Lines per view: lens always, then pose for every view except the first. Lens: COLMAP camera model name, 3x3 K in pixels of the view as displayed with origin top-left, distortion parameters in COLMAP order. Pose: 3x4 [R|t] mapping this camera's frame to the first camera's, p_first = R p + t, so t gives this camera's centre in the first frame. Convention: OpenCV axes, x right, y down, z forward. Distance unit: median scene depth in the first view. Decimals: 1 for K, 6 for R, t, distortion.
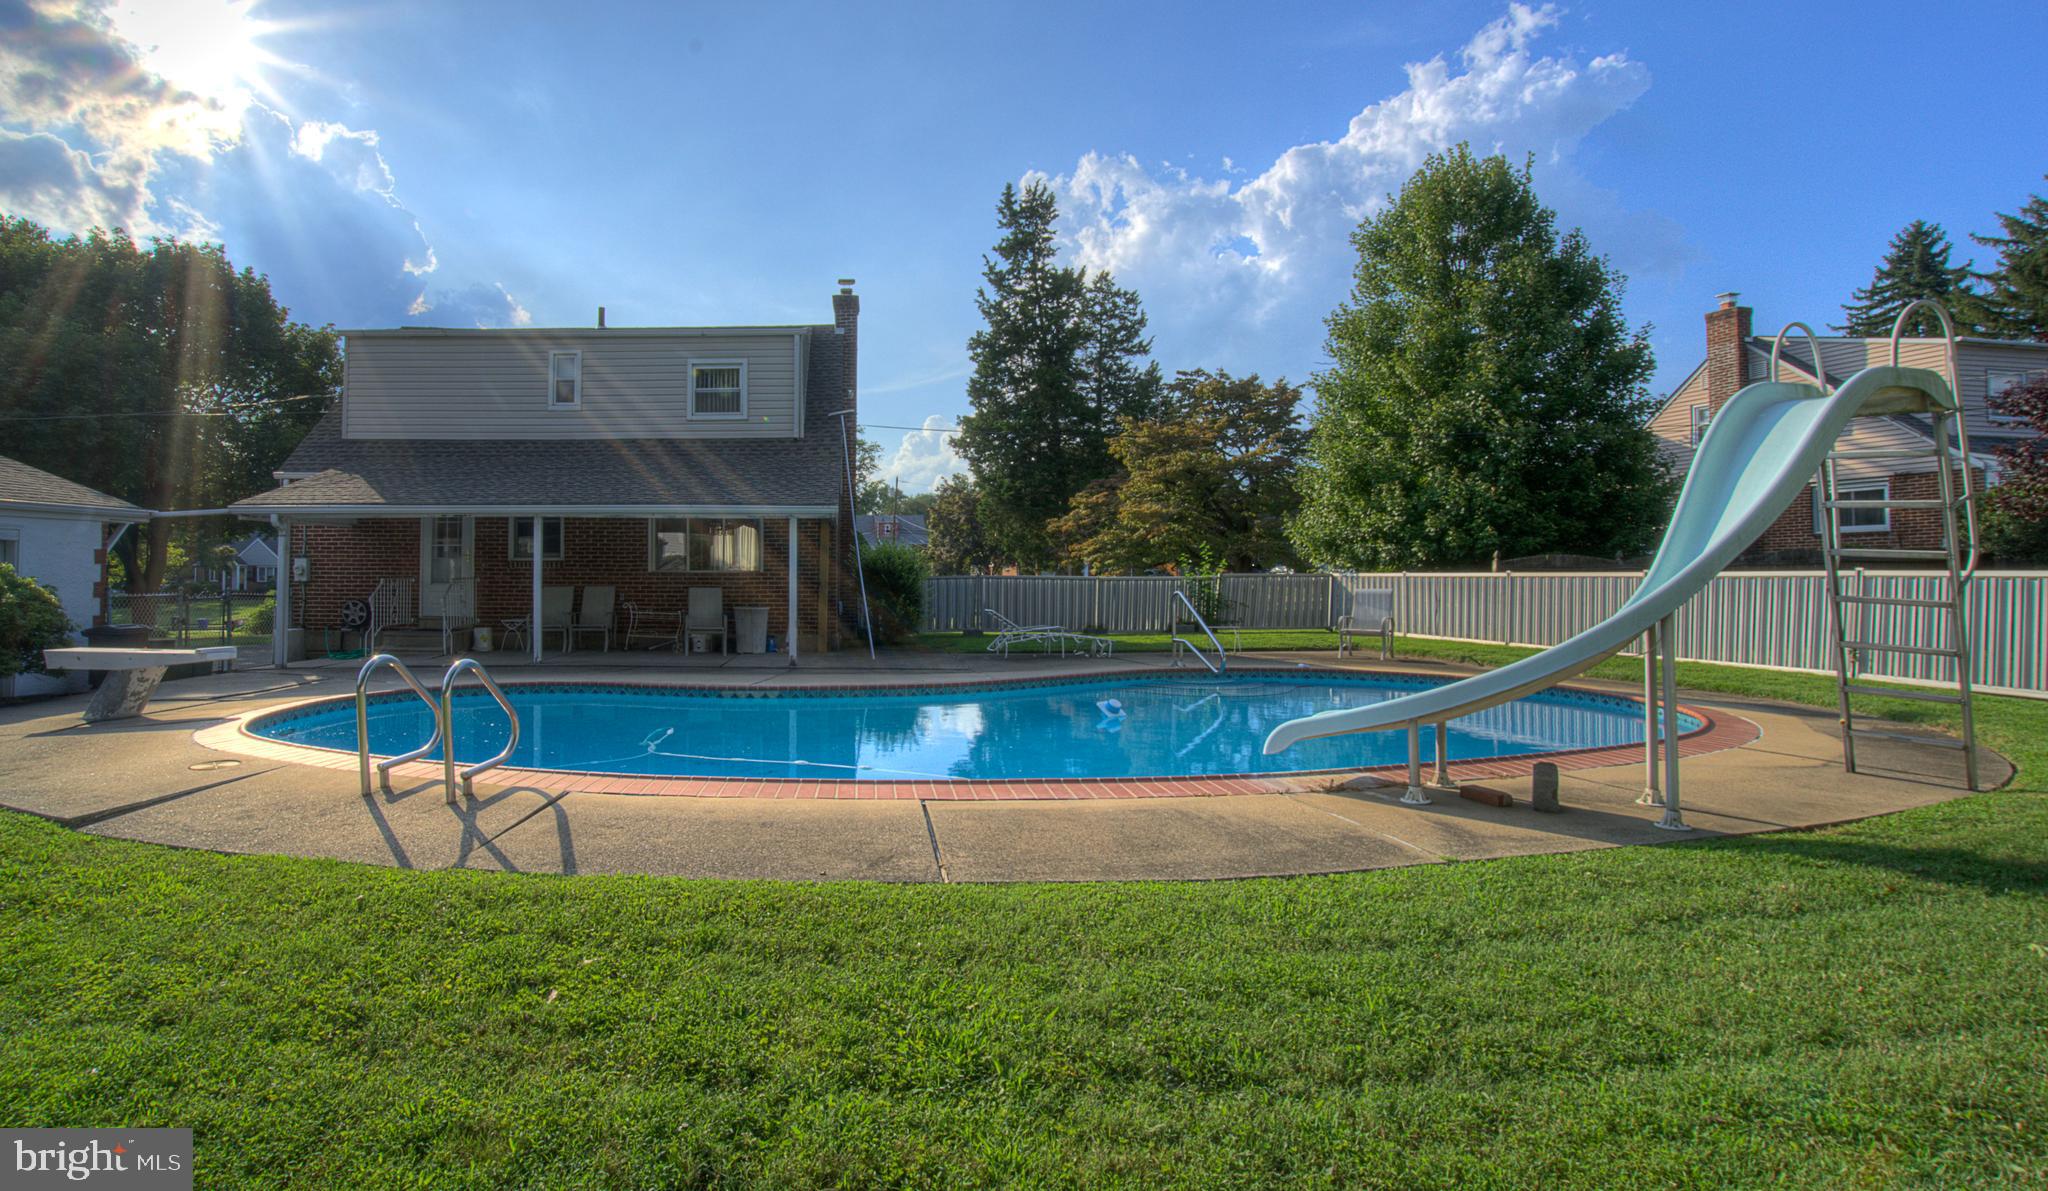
lens RADIAL K [[950.5, 0, 1022.4], [0, 950.5, 593.0], [0, 0, 1]] dist [-0.001667, 0.000229]
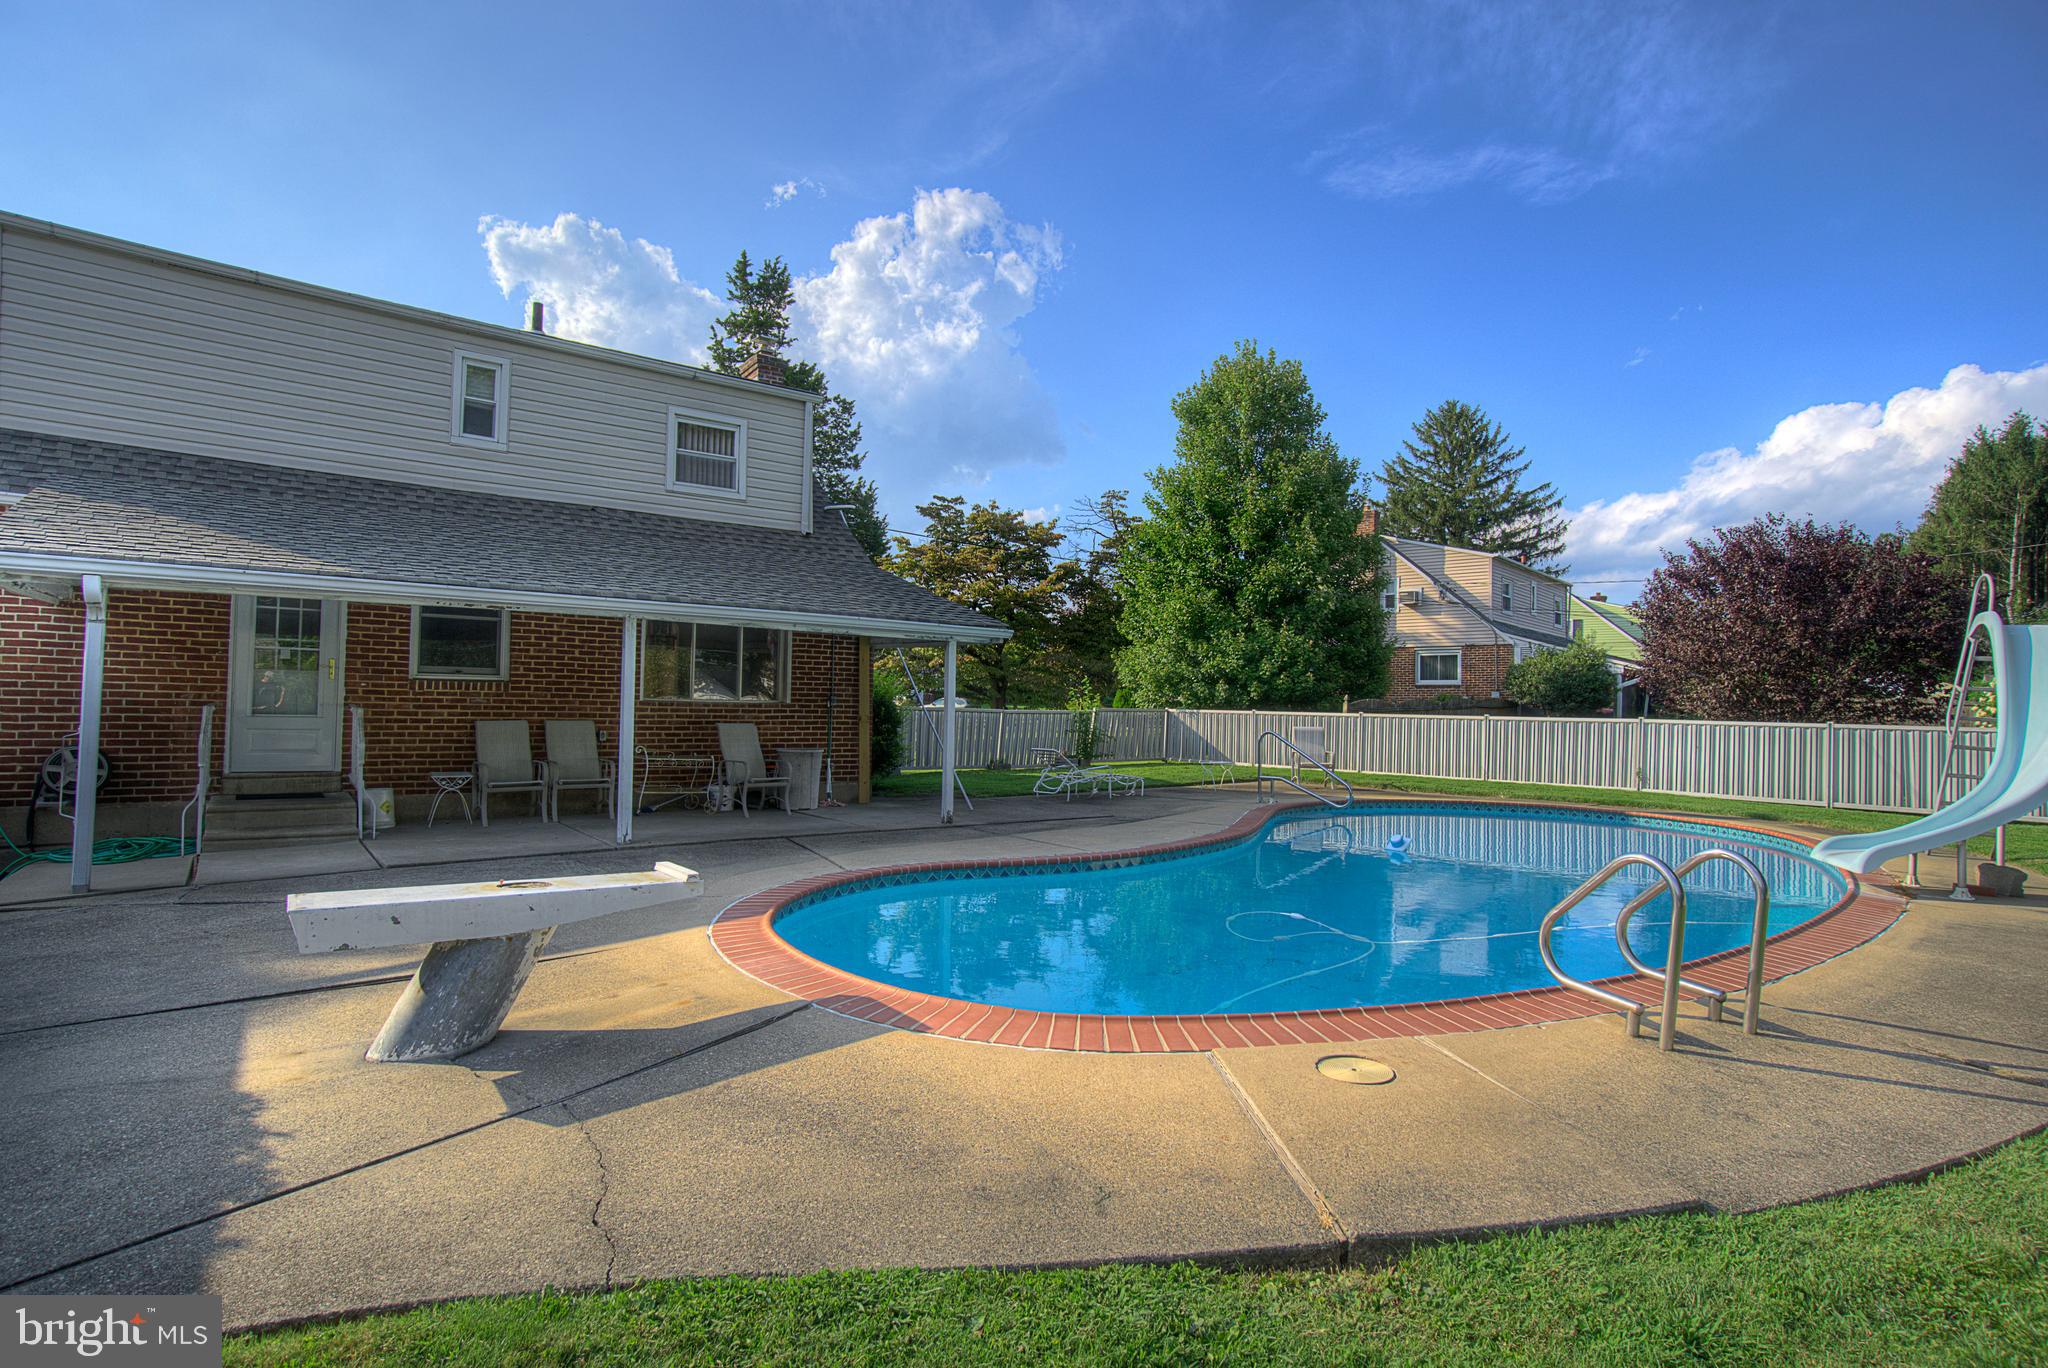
lens RADIAL K [[958.2, 0, 1016.7], [0, 958.2, 697.3], [0, 0, 1]] dist [0.004216, 0.000297]
pose [[0.815404, 0.019734, 0.578555, -0.472393], [-0.009681, 0.999744, -0.020457, -0.010134], [-0.578811, 0.011080, 0.815387, 0.216446]]
